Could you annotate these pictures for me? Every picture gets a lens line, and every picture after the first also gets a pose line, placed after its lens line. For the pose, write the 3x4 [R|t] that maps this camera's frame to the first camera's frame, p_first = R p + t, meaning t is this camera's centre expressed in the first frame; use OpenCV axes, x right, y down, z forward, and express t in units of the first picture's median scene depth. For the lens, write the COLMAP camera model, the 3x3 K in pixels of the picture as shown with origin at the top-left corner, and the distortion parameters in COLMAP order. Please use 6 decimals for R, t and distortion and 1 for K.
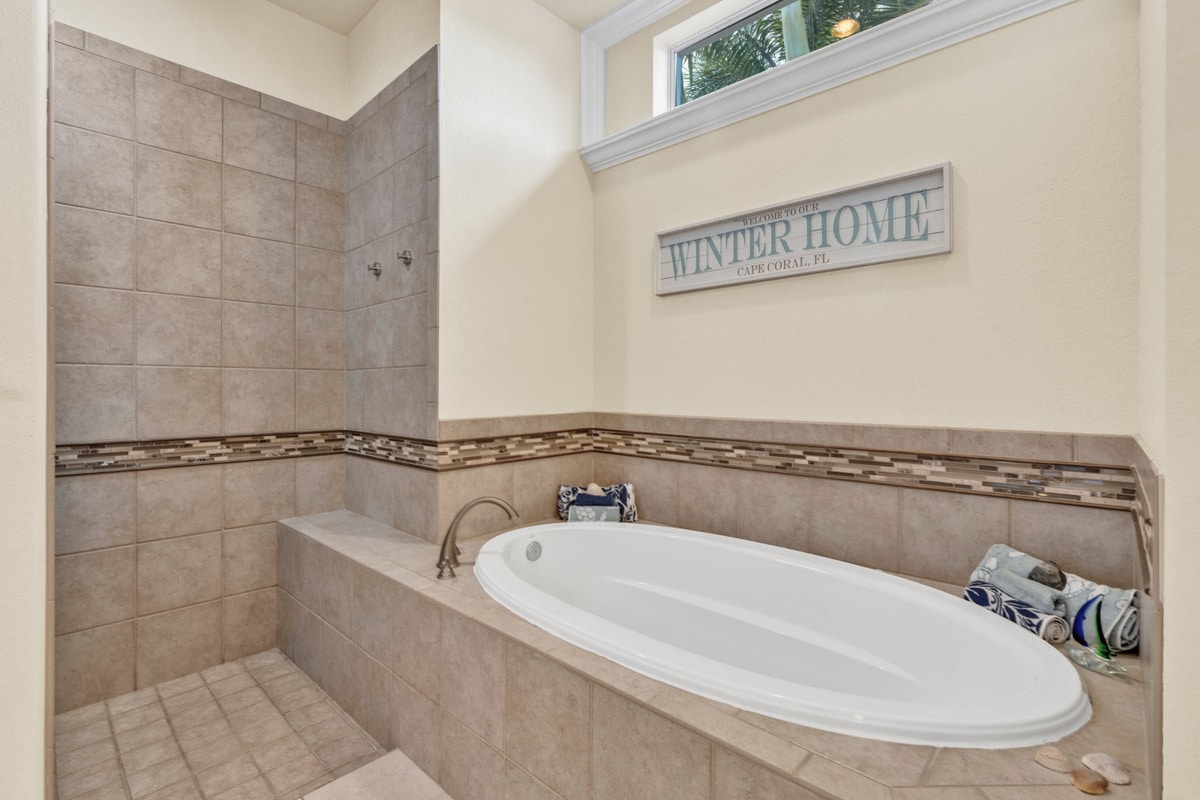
lens RADIAL K [[544.0, 0, 594.2], [0, 544.0, 389.5], [0, 0, 1]] dist [-0.008532, 0.001756]
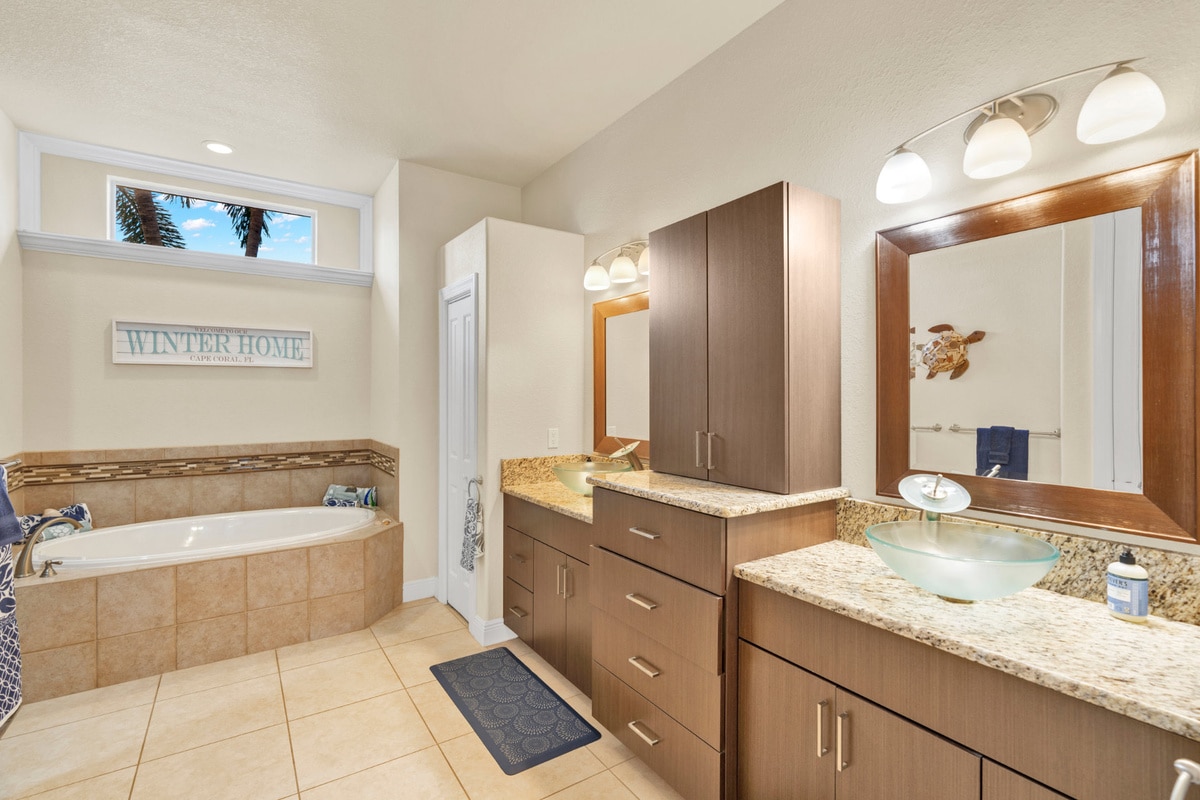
lens RADIAL K [[544.0, 0, 596.9], [0, 544.0, 392.7], [0, 0, 1]] dist [-0.008532, 0.001756]
pose [[0.224980, -0.003871, 0.974356, -1.122472], [-0.002255, 0.999987, 0.004493, -0.125620], [-0.974361, -0.003208, 0.224969, -0.614400]]
